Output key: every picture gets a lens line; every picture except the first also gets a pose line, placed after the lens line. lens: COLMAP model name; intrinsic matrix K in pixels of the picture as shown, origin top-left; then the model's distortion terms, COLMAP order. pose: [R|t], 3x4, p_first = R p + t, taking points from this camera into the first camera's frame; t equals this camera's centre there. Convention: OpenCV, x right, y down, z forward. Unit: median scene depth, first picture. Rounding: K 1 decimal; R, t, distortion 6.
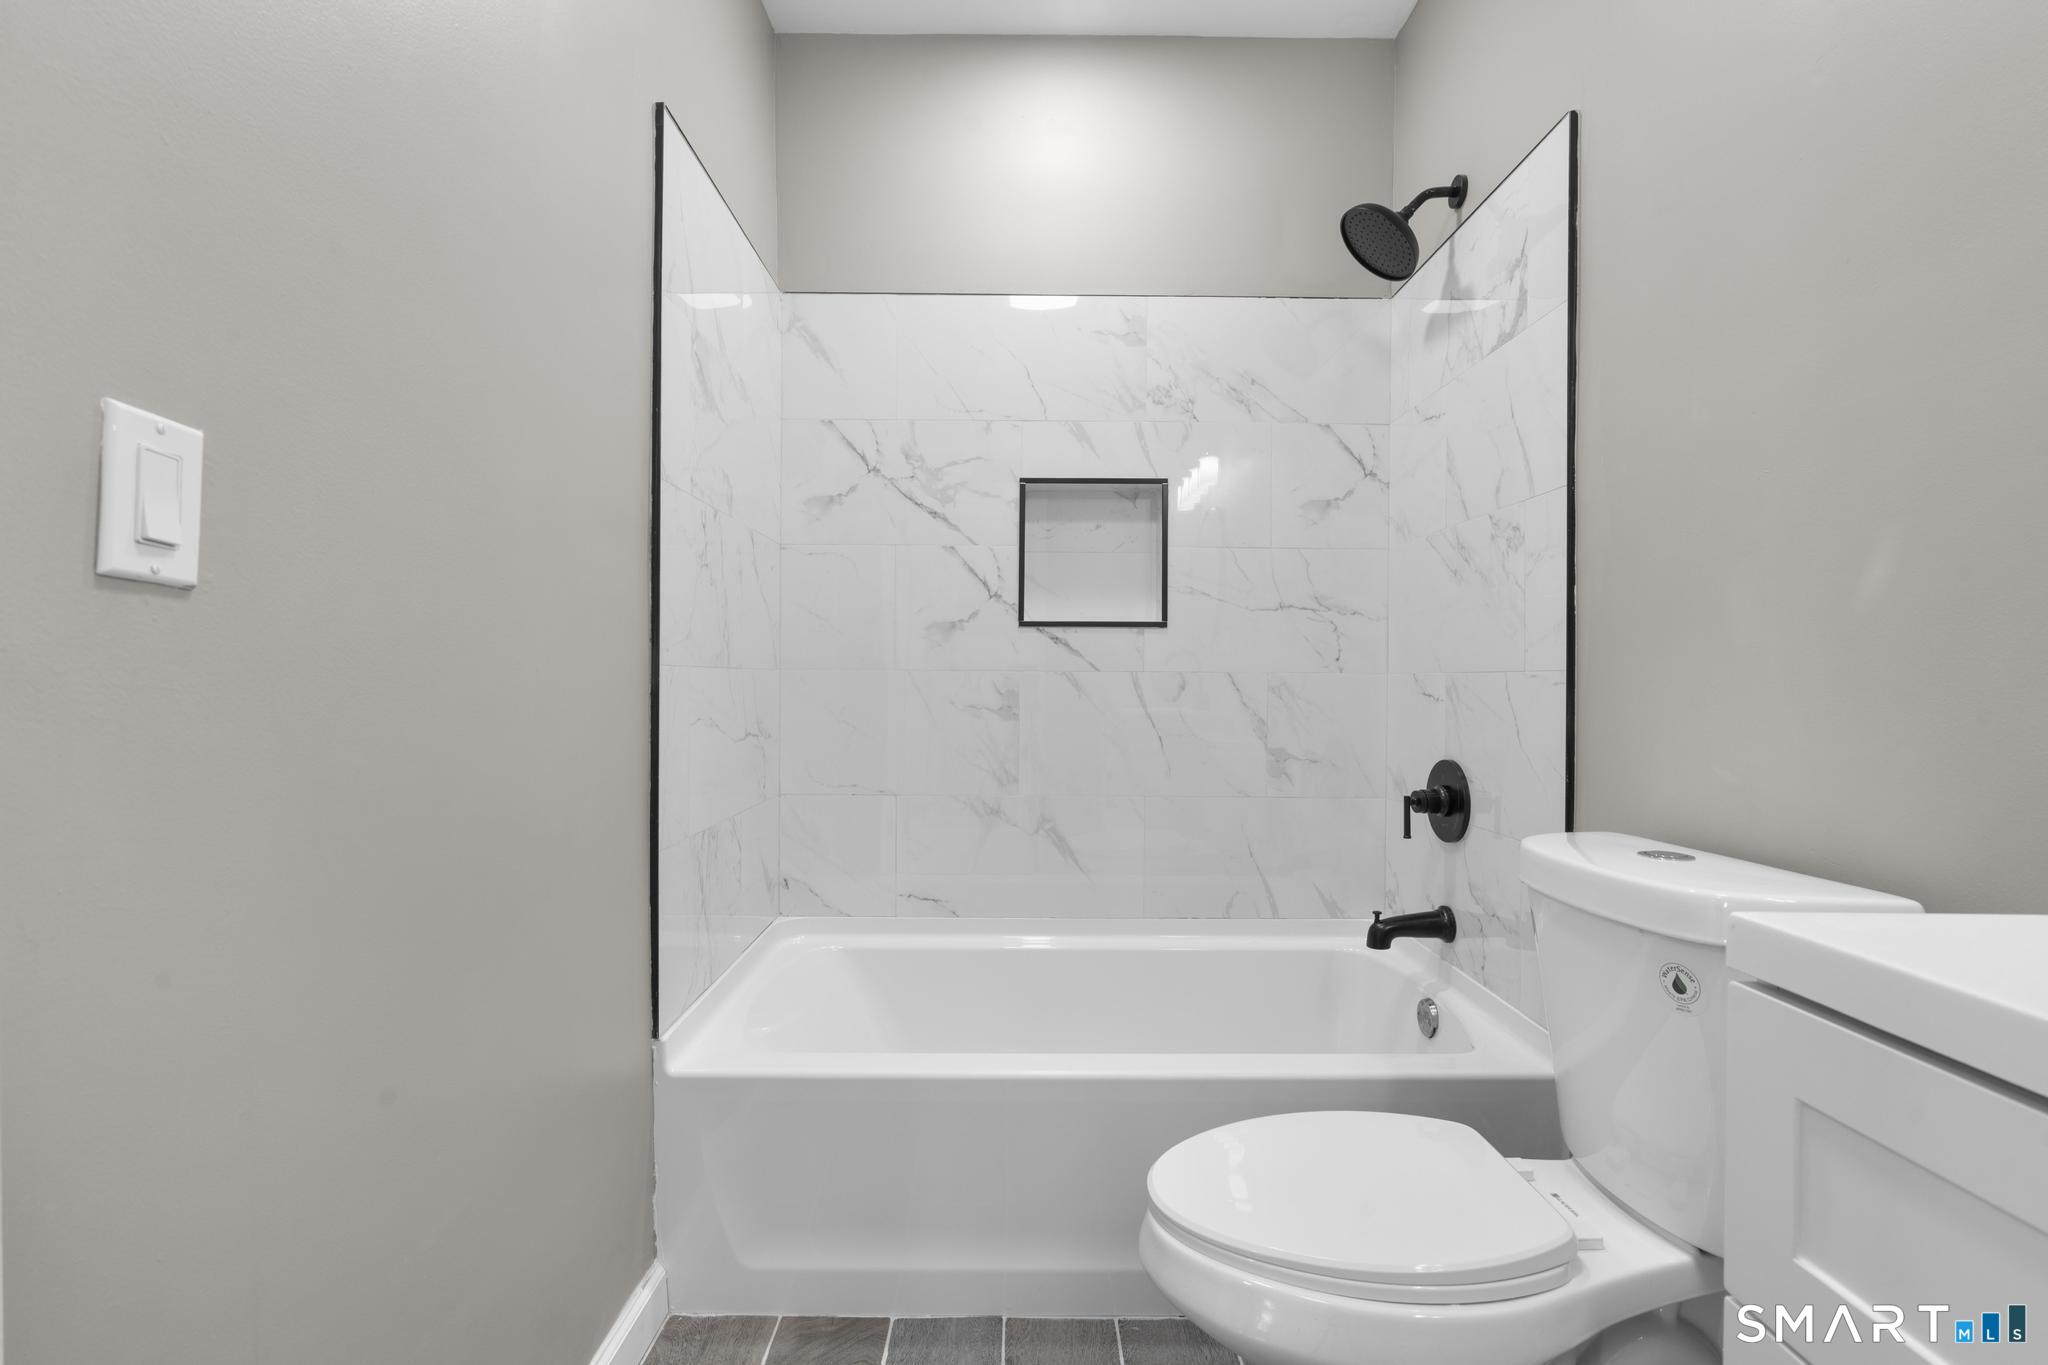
lens RADIAL K [[918.3, 0, 1022.6], [0, 918.3, 687.0], [0, 0, 1]] dist [-0.011129, 0.006215]
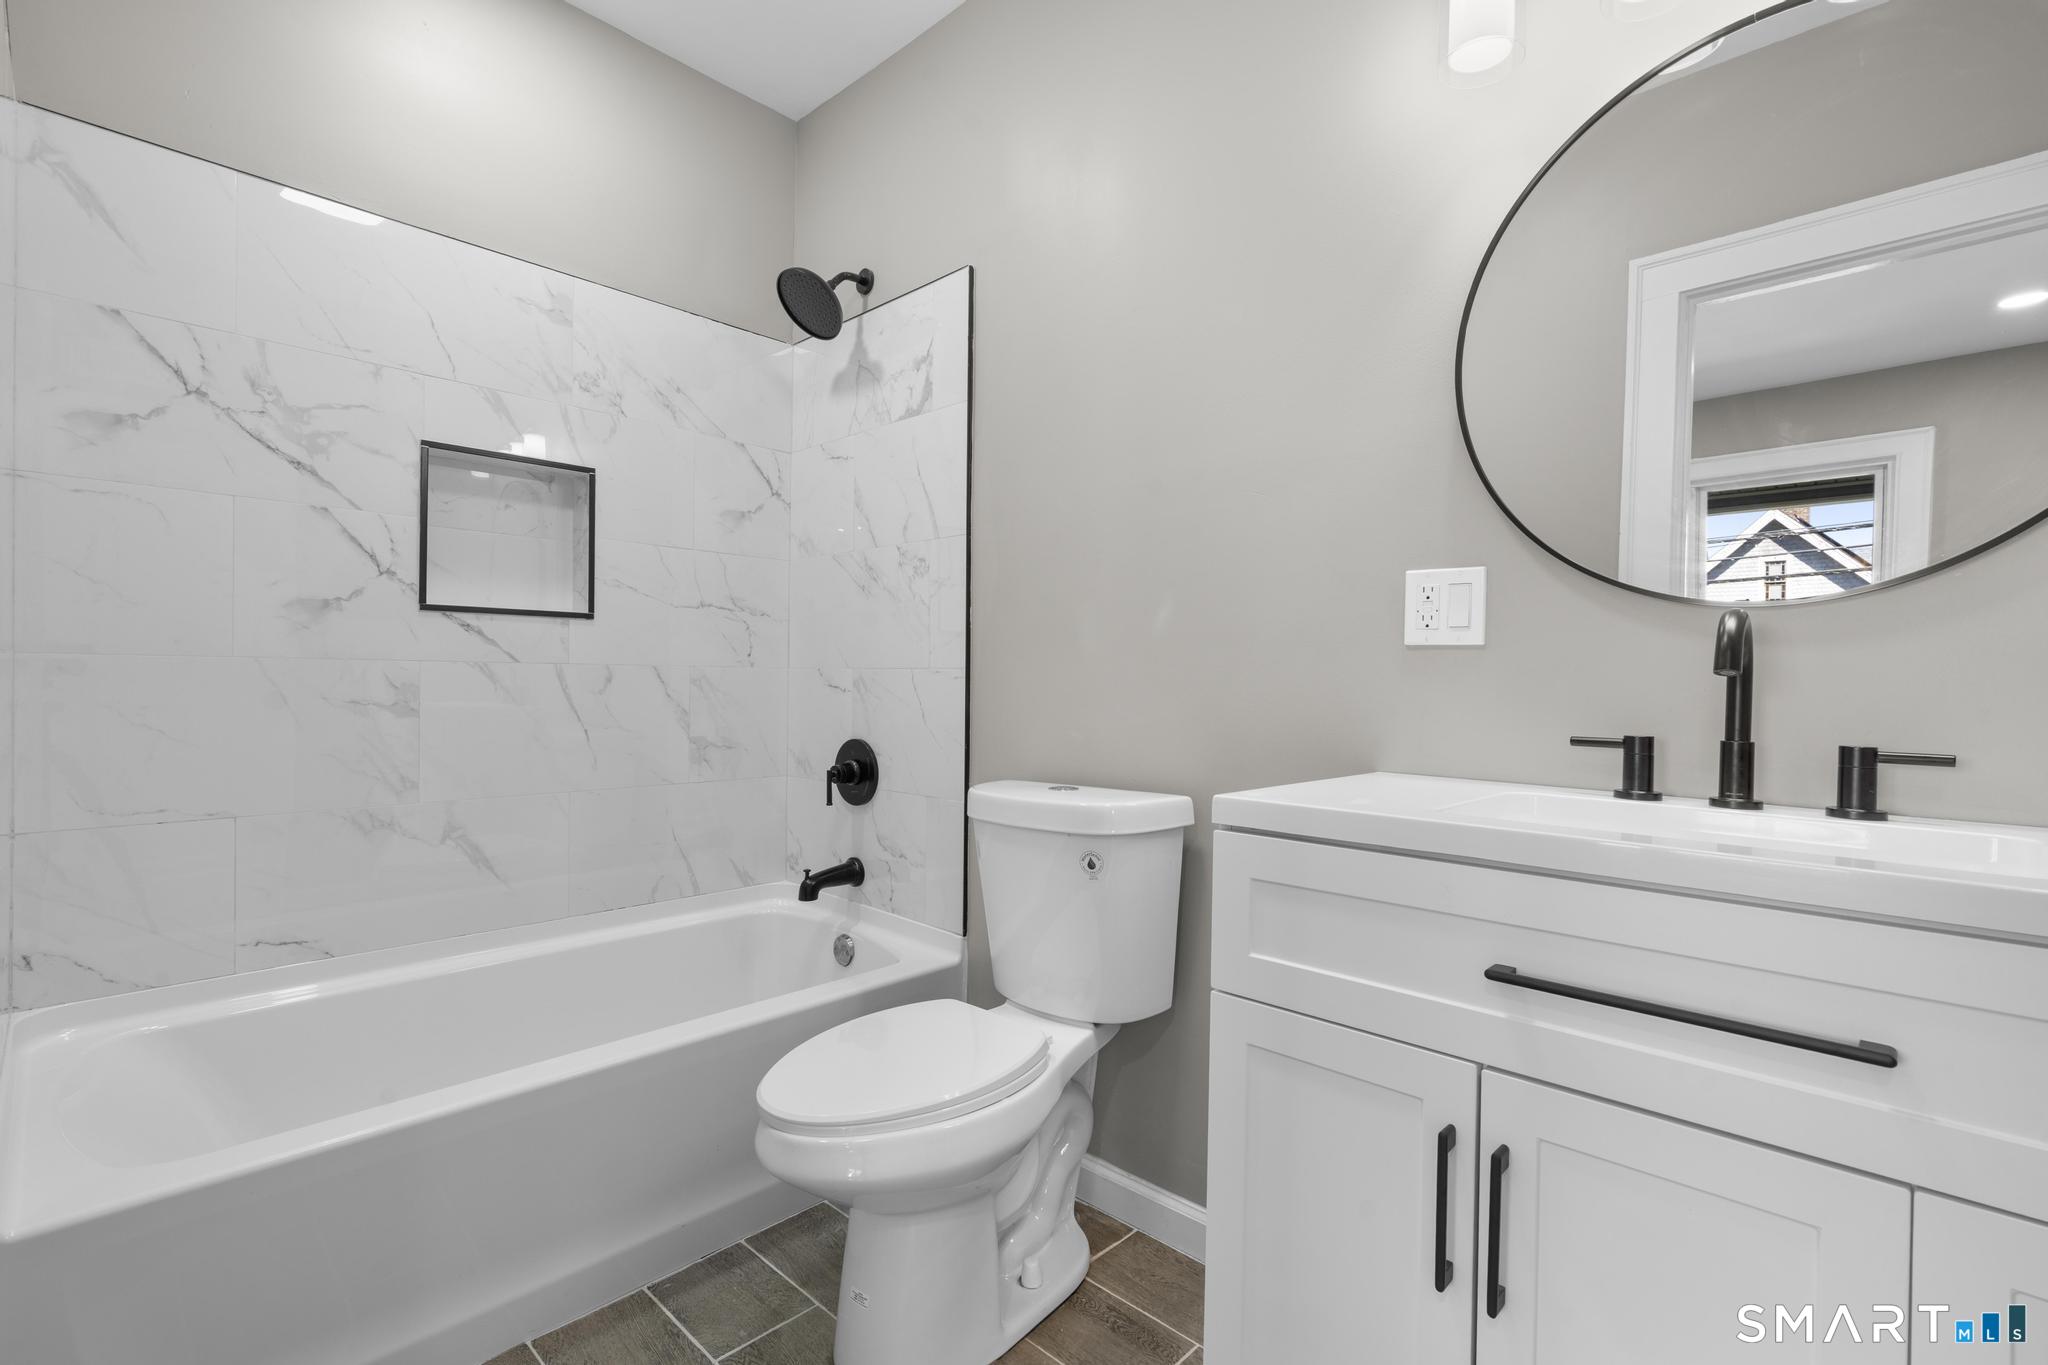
lens RADIAL K [[918.3, 0, 1022.6], [0, 918.3, 687.0], [0, 0, 1]] dist [-0.011129, 0.006215]
pose [[0.692419, -0.003338, 0.721488, -0.235435], [-0.002091, 0.999976, 0.006633, 0.000553], [-0.721492, -0.006102, 0.692396, -0.016596]]
